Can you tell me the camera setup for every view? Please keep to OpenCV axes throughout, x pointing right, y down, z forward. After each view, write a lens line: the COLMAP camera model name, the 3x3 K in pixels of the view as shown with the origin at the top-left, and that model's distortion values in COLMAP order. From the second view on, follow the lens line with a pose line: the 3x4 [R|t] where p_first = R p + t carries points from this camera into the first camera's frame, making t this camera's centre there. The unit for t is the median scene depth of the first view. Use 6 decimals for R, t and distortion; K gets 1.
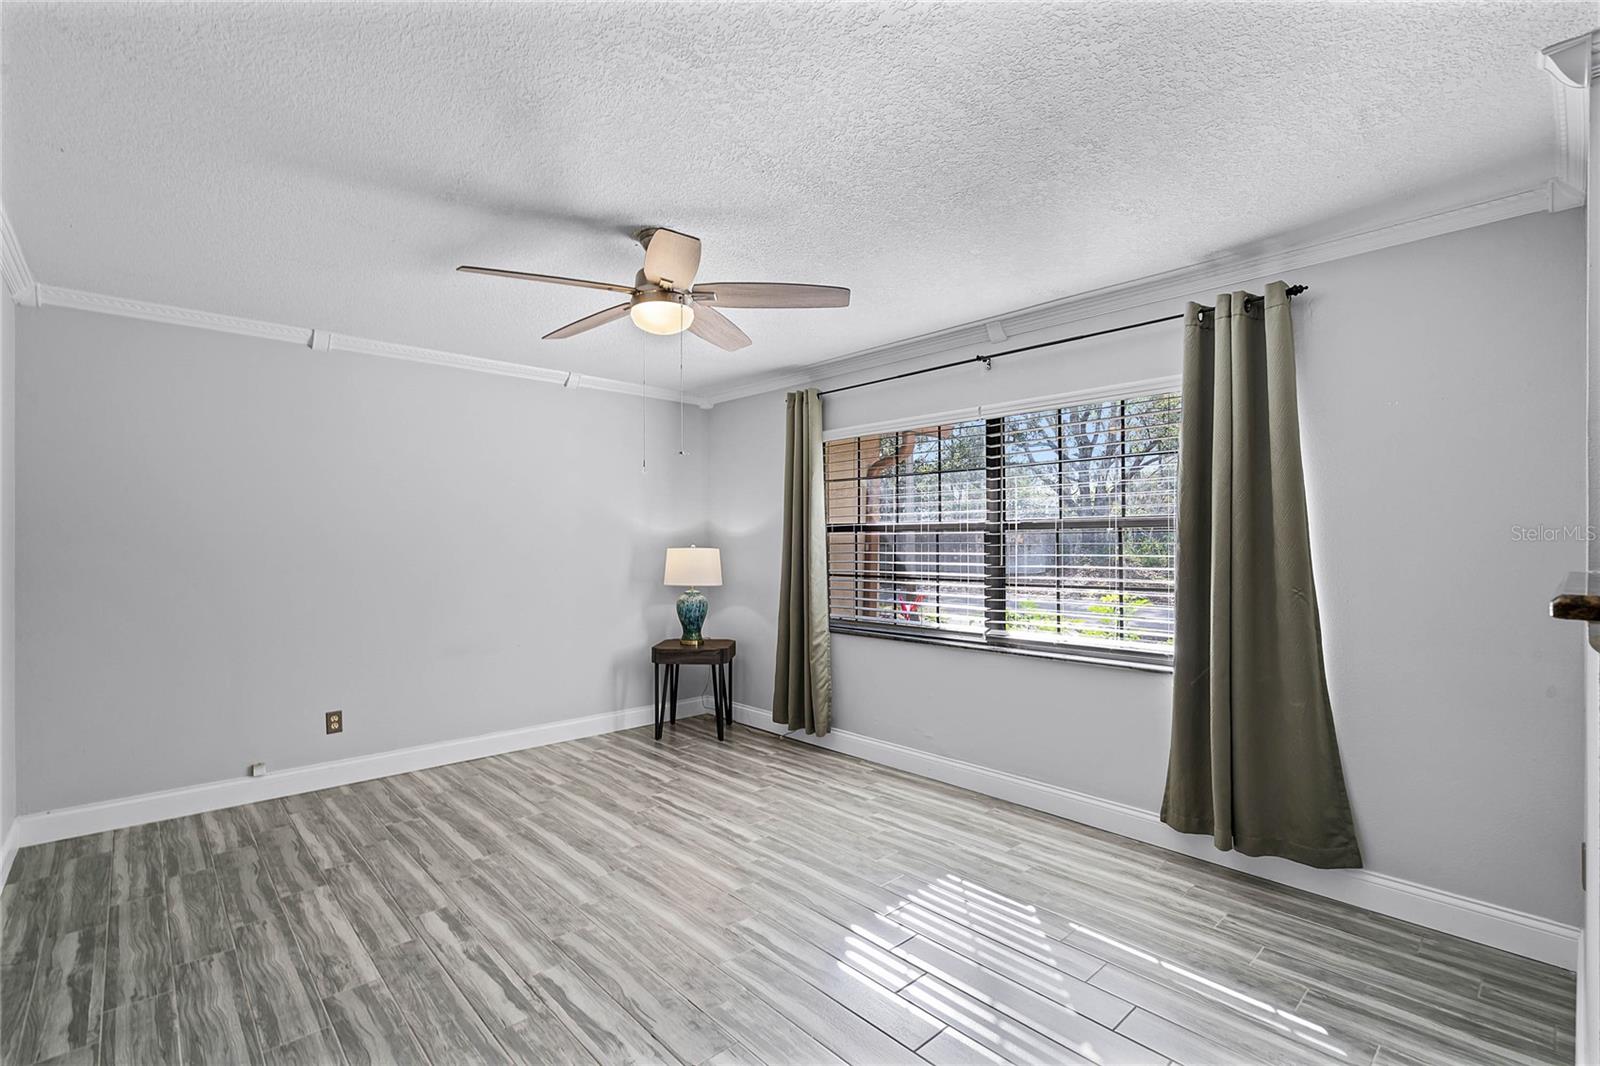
lens RADIAL K [[732.8, 0, 800.4], [0, 732.8, 534.7], [0, 0, 1]] dist [-0.002064, 0.001680]
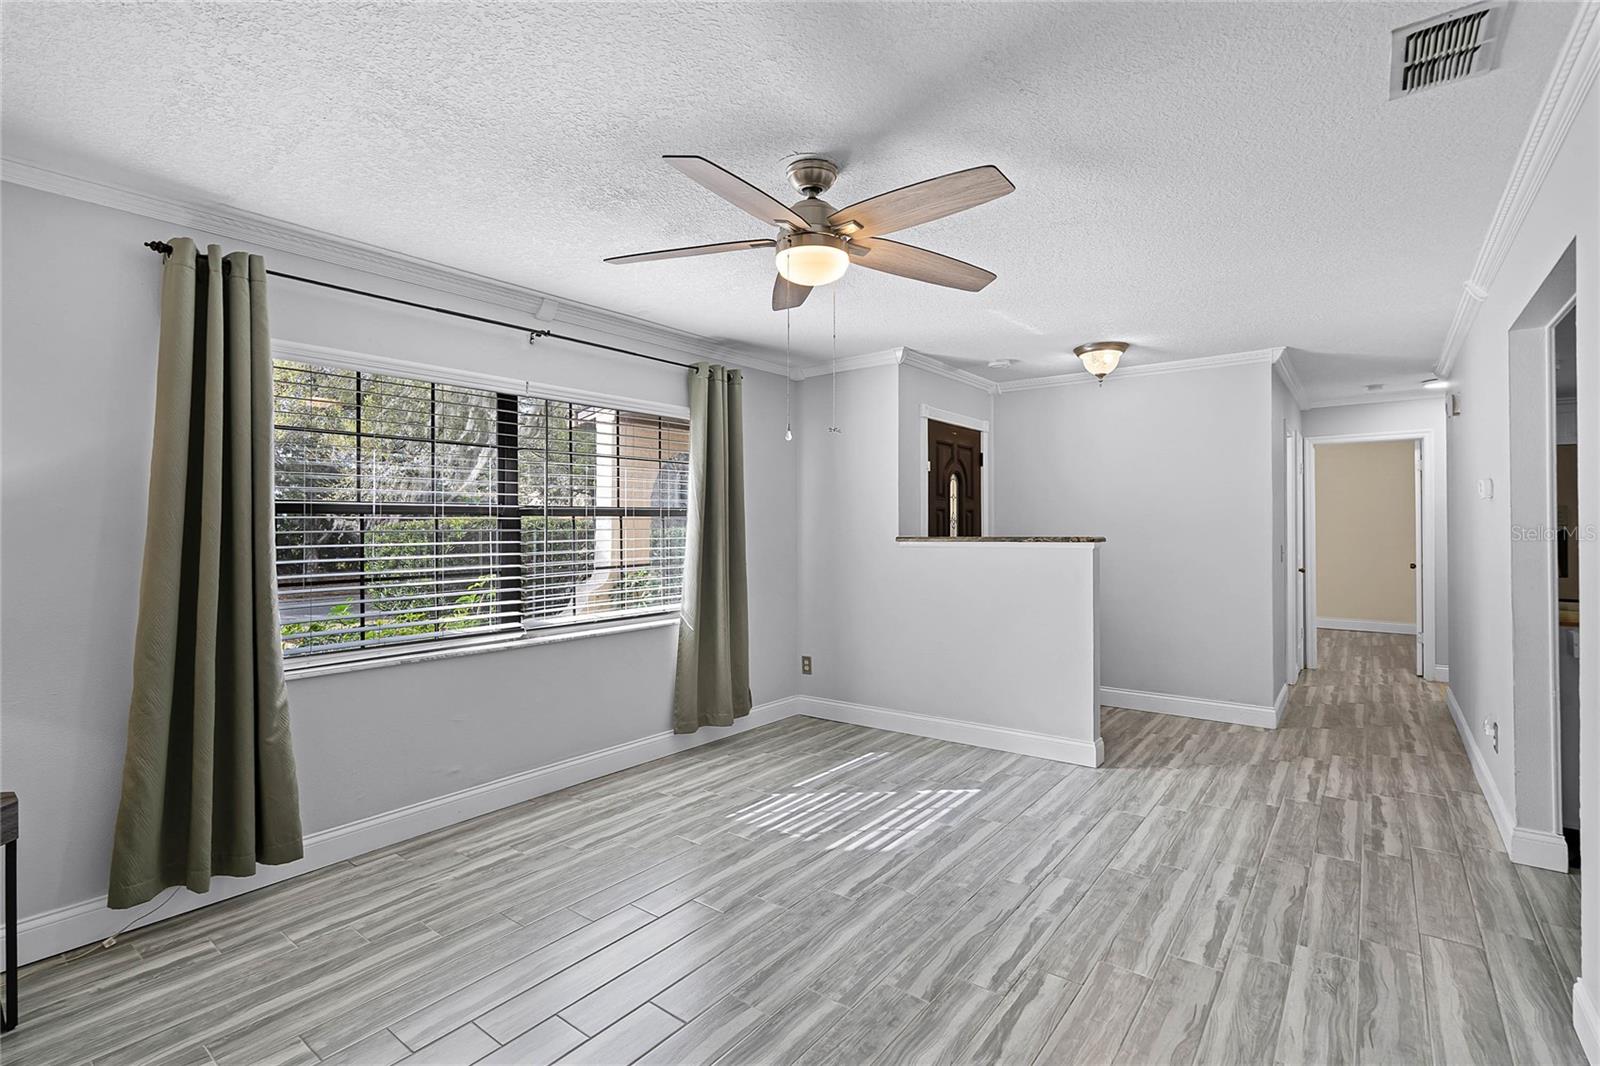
lens RADIAL K [[732.8, 0, 800.4], [0, 732.8, 534.7], [0, 0, 1]] dist [-0.002064, 0.001680]
pose [[-0.157197, -0.009274, 0.987524, -0.839085], [-0.004979, 0.999951, 0.008598, 0.008944], [-0.987555, -0.003565, -0.157235, 0.941466]]
